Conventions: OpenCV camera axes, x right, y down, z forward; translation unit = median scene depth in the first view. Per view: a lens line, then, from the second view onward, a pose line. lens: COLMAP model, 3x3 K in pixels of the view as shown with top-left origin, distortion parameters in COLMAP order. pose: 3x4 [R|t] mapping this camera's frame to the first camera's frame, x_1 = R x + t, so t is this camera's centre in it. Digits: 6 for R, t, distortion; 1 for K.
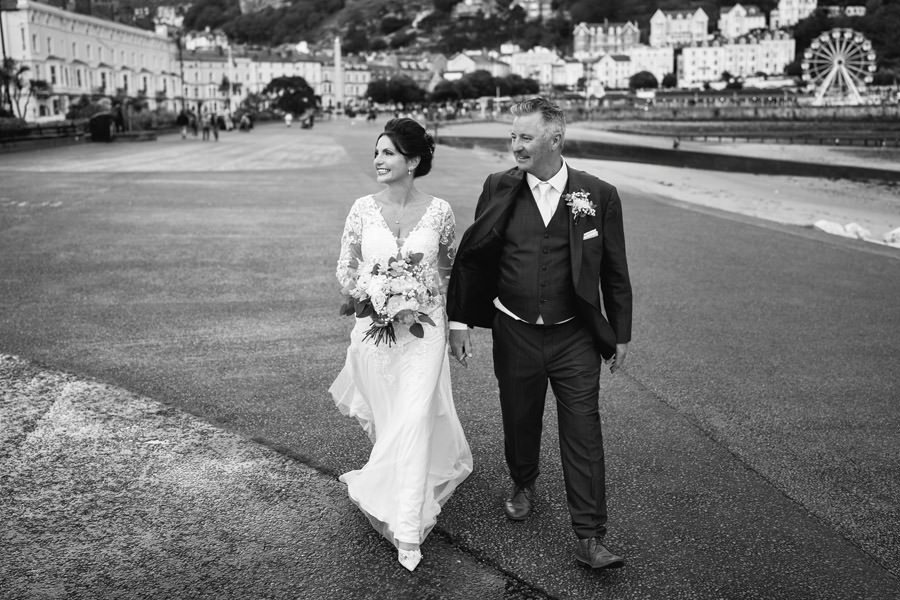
lens RADIAL K [[920.3, 0, 452.2], [0, 920.3, 309.6], [0, 0, 1]] dist [0.018123, 0.000000]
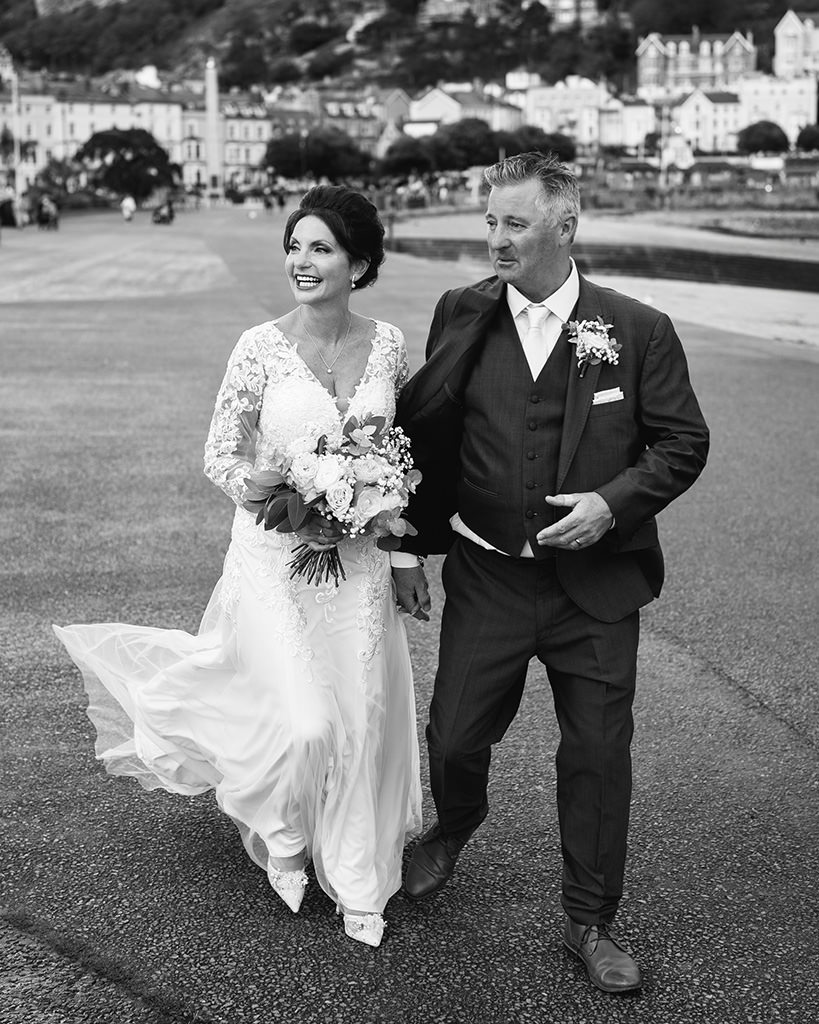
lens RADIAL K [[1307.7, 0, 407.3], [0, 1307.7, 502.6], [0, 0, 1]] dist [0.004322, 0.000000]
pose [[0.999932, -0.001507, 0.011545, -0.016529], [0.001345, 0.999900, 0.014076, -0.040124], [-0.011566, -0.014060, 0.999834, 0.210649]]
